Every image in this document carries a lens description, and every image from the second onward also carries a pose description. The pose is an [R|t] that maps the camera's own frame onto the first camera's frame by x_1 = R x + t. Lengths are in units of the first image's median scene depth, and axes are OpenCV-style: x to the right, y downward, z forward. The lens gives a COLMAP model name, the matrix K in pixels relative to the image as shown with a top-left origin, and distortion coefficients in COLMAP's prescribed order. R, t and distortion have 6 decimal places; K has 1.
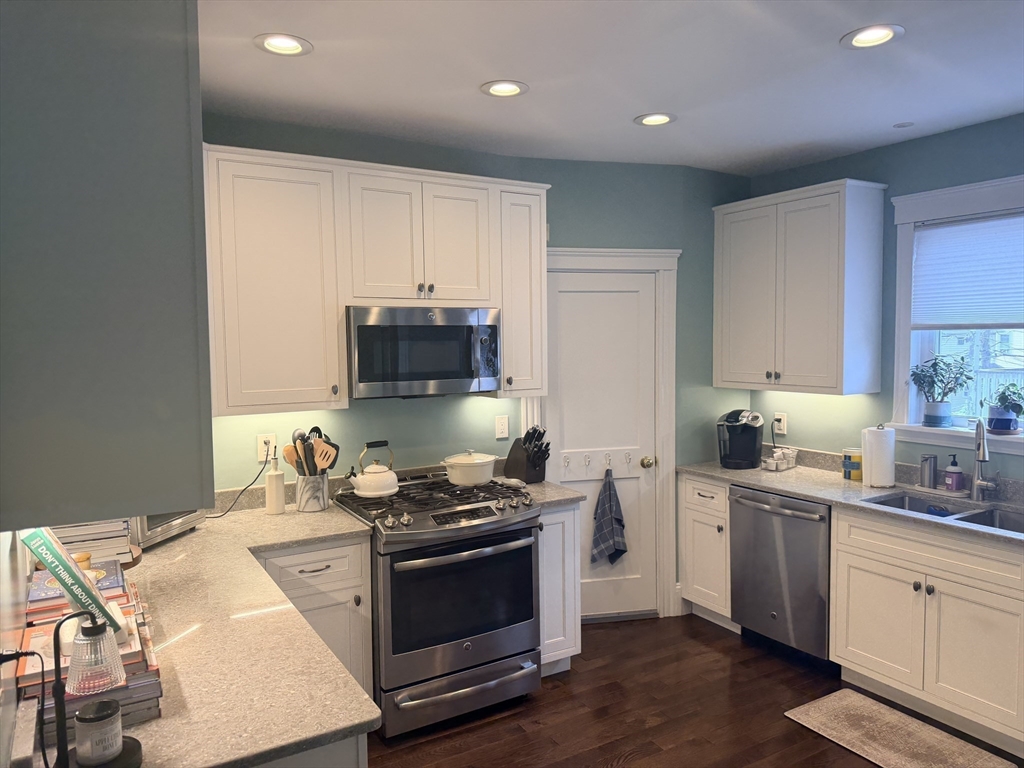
lens RADIAL K [[725.9, 0, 512.0], [0, 725.9, 384.0], [0, 0, 1]] dist [0.084757, -0.069834]
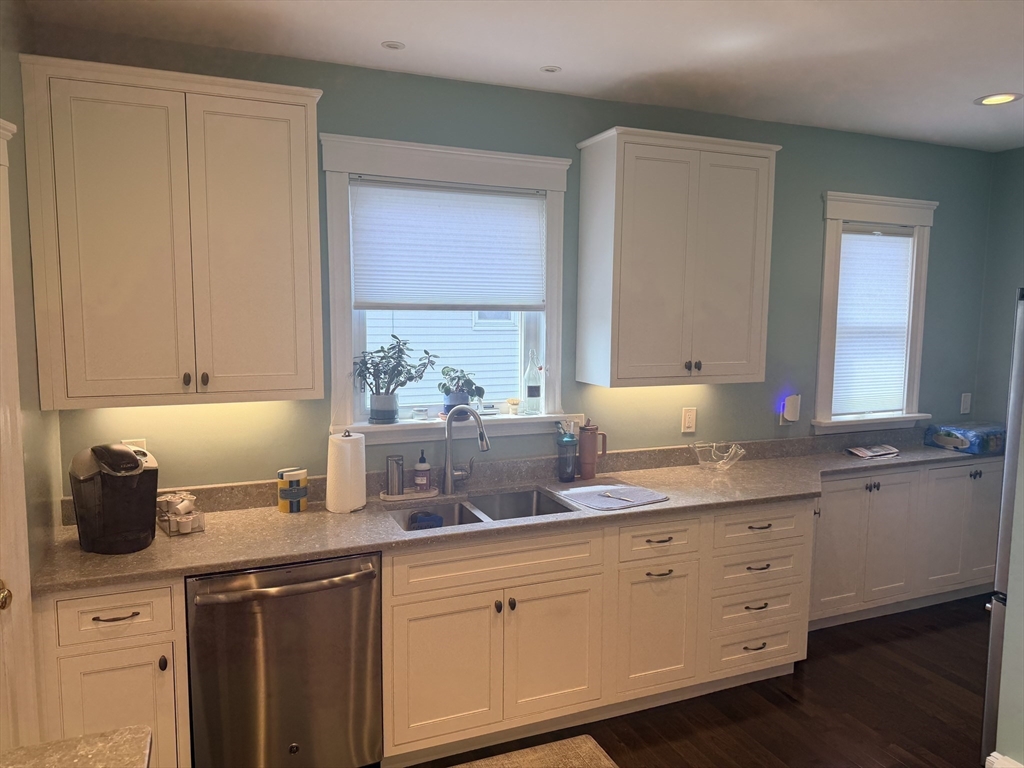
lens RADIAL K [[720.9, 0, 514.8], [0, 720.9, 381.8], [0, 0, 1]] dist [0.119645, -0.202513]
pose [[0.134952, -0.088386, 0.986902, -0.224492], [0.055243, 0.995136, 0.081569, -0.048063], [-0.989311, 0.043511, 0.139178, 0.711693]]
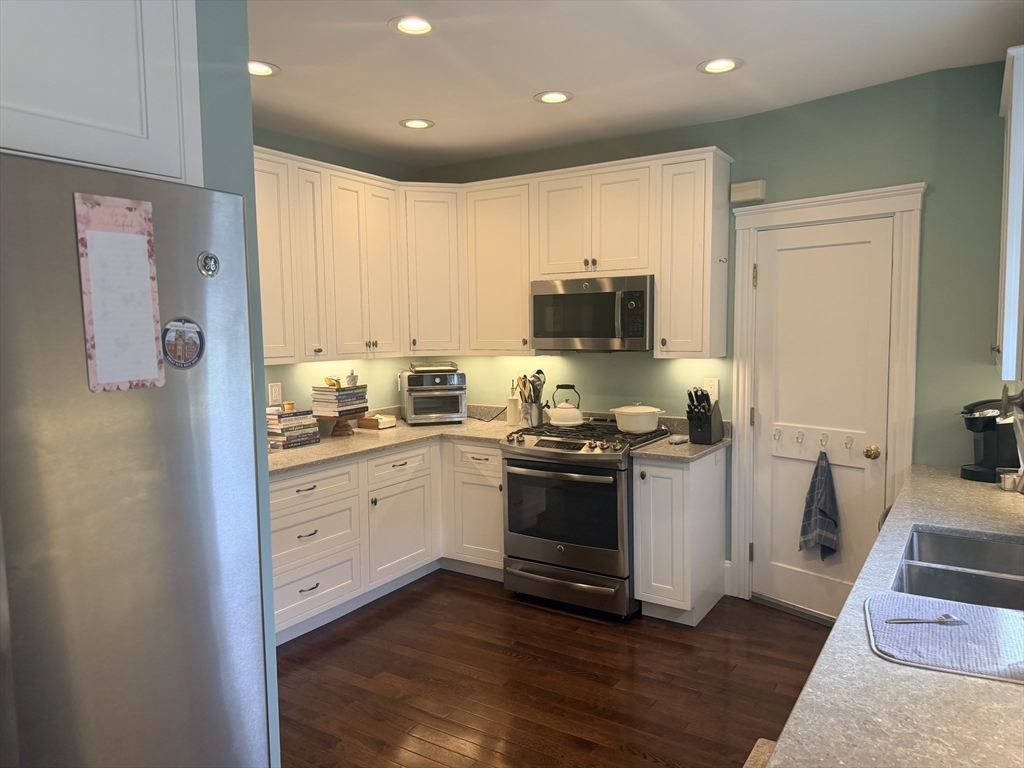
lens RADIAL K [[710.2, 0, 512.0], [0, 710.2, 384.0], [0, 0, 1]] dist [0.100497, -0.139834]
pose [[0.448938, 0.082202, -0.889774, 0.825116], [-0.054813, 0.996418, 0.064398, 0.001762], [0.891880, 0.019860, 0.451835, 0.314715]]
